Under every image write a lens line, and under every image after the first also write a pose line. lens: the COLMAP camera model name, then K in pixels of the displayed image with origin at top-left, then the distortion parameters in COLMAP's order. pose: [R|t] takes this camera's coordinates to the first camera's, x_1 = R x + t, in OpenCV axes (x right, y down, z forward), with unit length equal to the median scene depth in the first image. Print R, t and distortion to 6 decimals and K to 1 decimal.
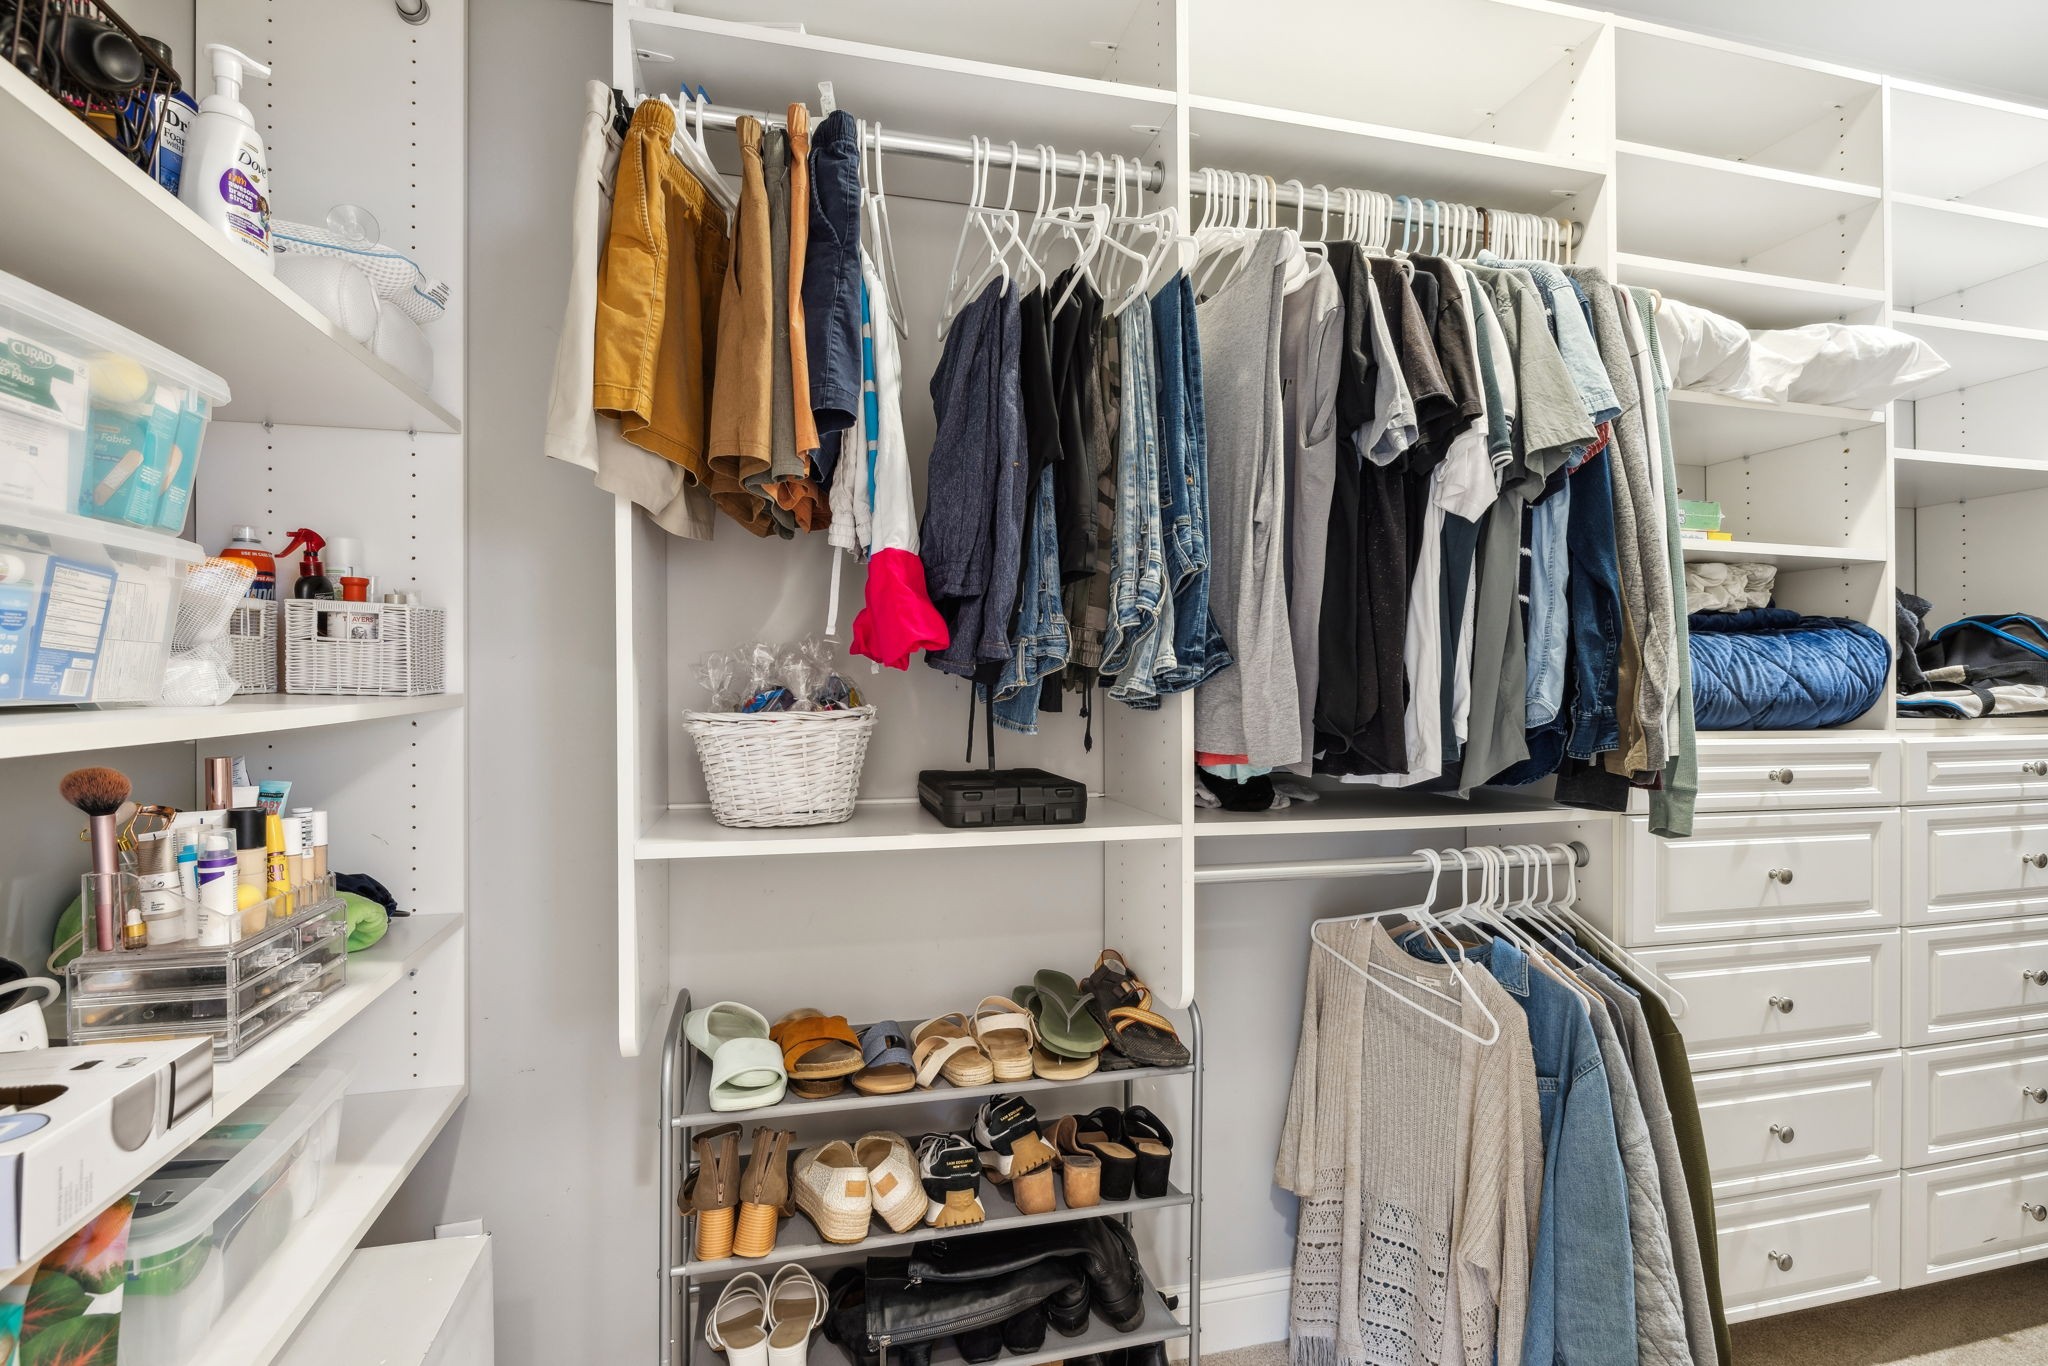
lens RADIAL K [[970.2, 0, 1023.5], [0, 970.2, 691.7], [0, 0, 1]] dist [-0.004009, 0.000877]
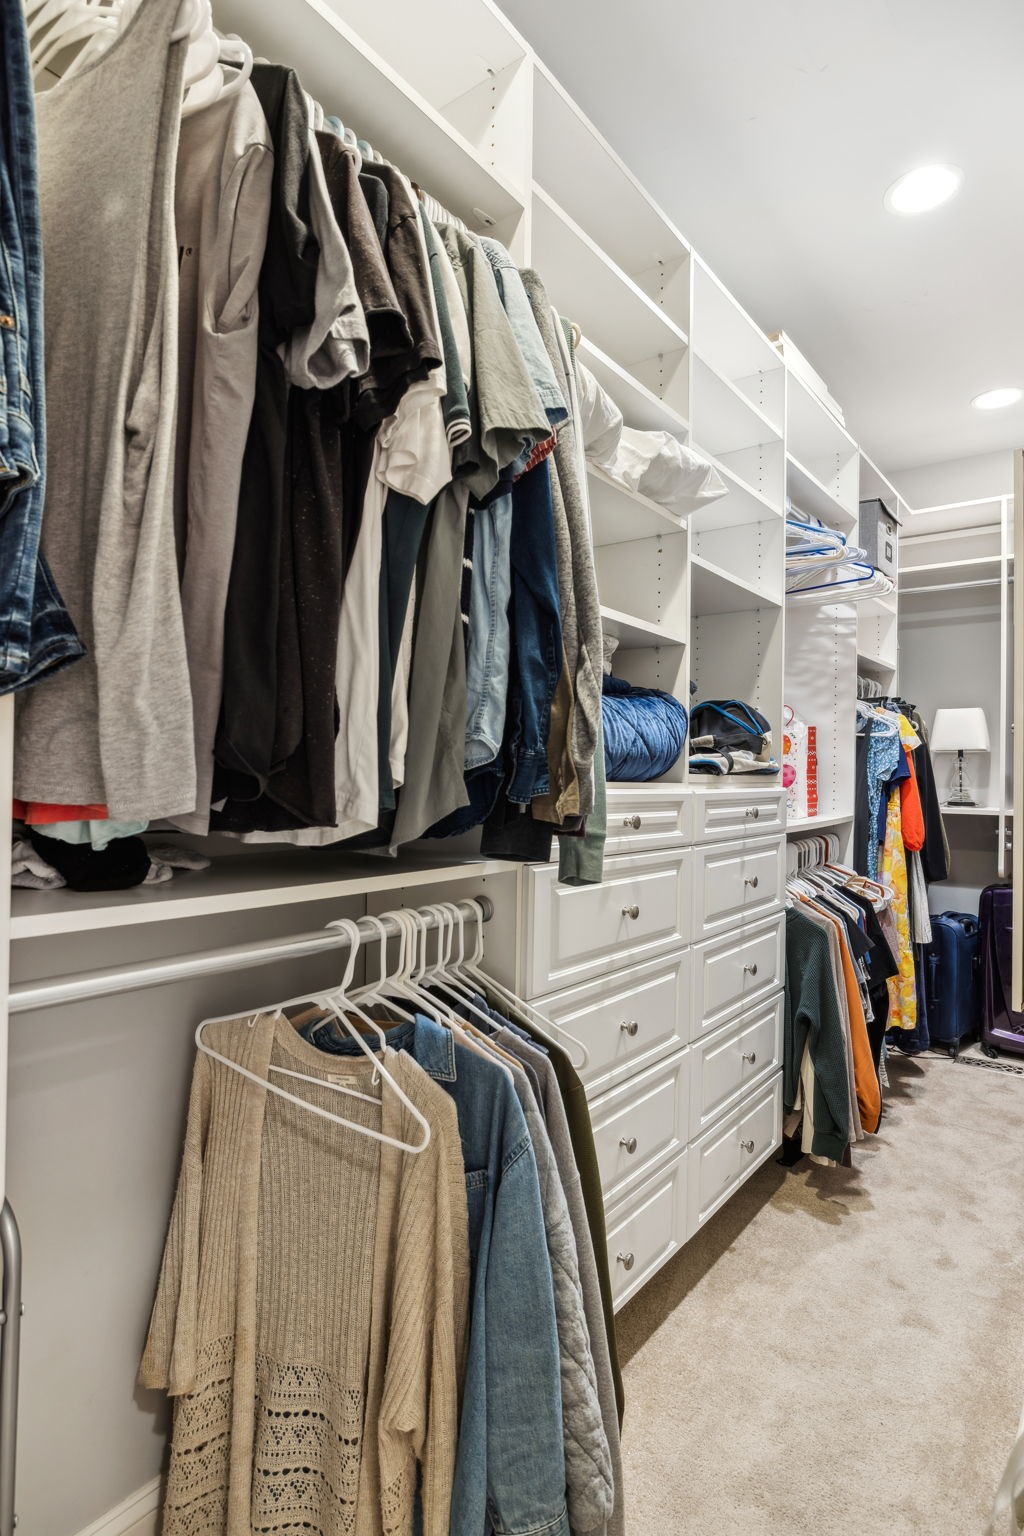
lens RADIAL K [[794.2, 0, 500.2], [0, 794.2, 765.5], [0, 0, 1]] dist [-0.000954, -0.000749]
pose [[0.784005, 0.021541, 0.620380, 0.105912], [-0.012785, 0.999746, -0.018557, 0.045301], [-0.620622, 0.006618, 0.784082, 0.418342]]
